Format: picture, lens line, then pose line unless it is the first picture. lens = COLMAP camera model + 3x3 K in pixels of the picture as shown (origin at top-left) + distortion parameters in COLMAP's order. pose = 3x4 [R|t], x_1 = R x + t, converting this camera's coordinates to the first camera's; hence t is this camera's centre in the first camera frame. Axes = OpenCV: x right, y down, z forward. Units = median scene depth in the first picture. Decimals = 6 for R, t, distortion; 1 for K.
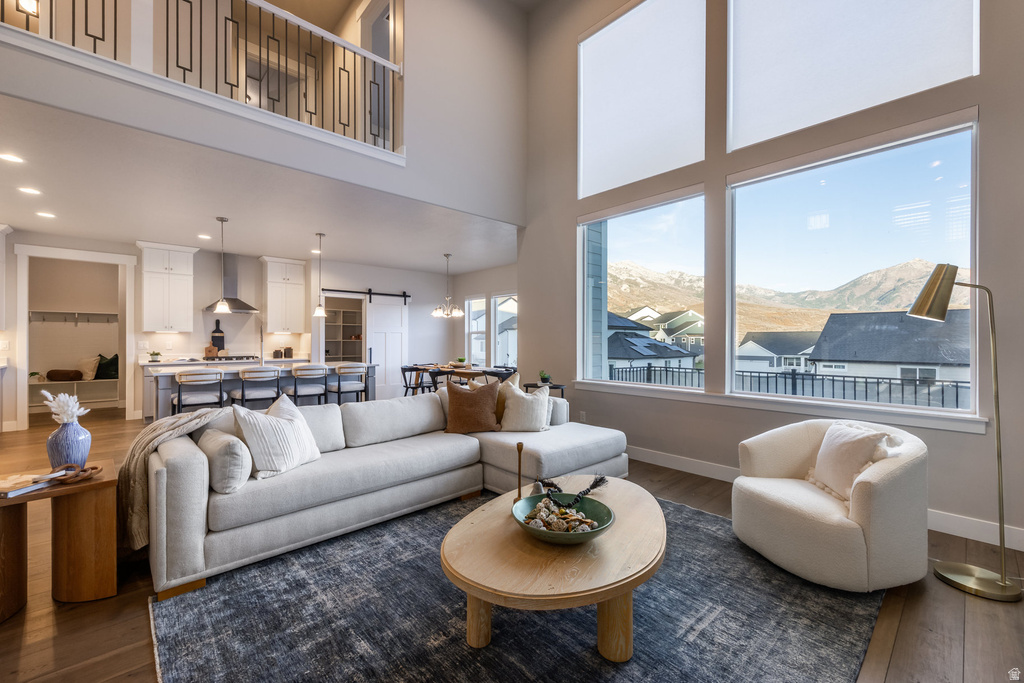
lens RADIAL K [[420.9, 0, 498.9], [0, 420.9, 342.3], [0, 0, 1]] dist [-0.008878, 0.001591]
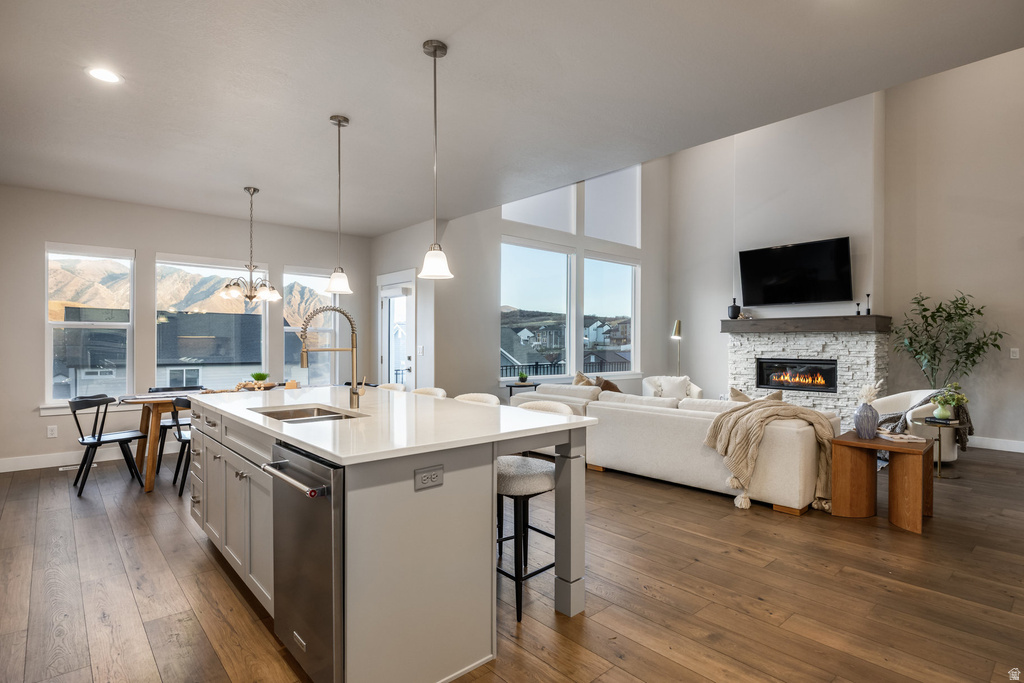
lens RADIAL K [[545.5, 0, 525.2], [0, 545.5, 343.7], [0, 0, 1]] dist [0.004100, -0.002668]
pose [[-0.040209, -0.001926, 0.999189, -0.314711], [-0.000379, 0.999998, 0.001912, -0.001745], [-0.999191, -0.000302, -0.040209, 0.240585]]
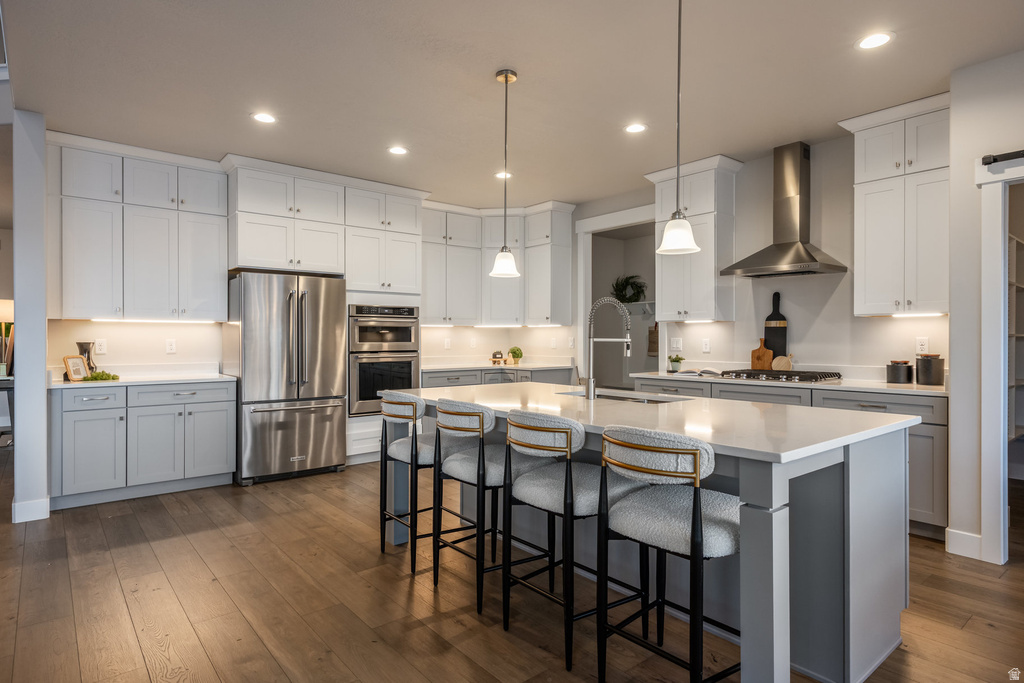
lens RADIAL K [[576.6, 0, 526.8], [0, 576.6, 337.8], [0, 0, 1]] dist [0.003722, 0.000094]
pose [[-0.013049, -0.001660, -0.999913, -0.004887], [-0.003530, 0.999992, -0.001614, -0.000080], [0.999909, 0.003509, -0.013055, 0.267053]]
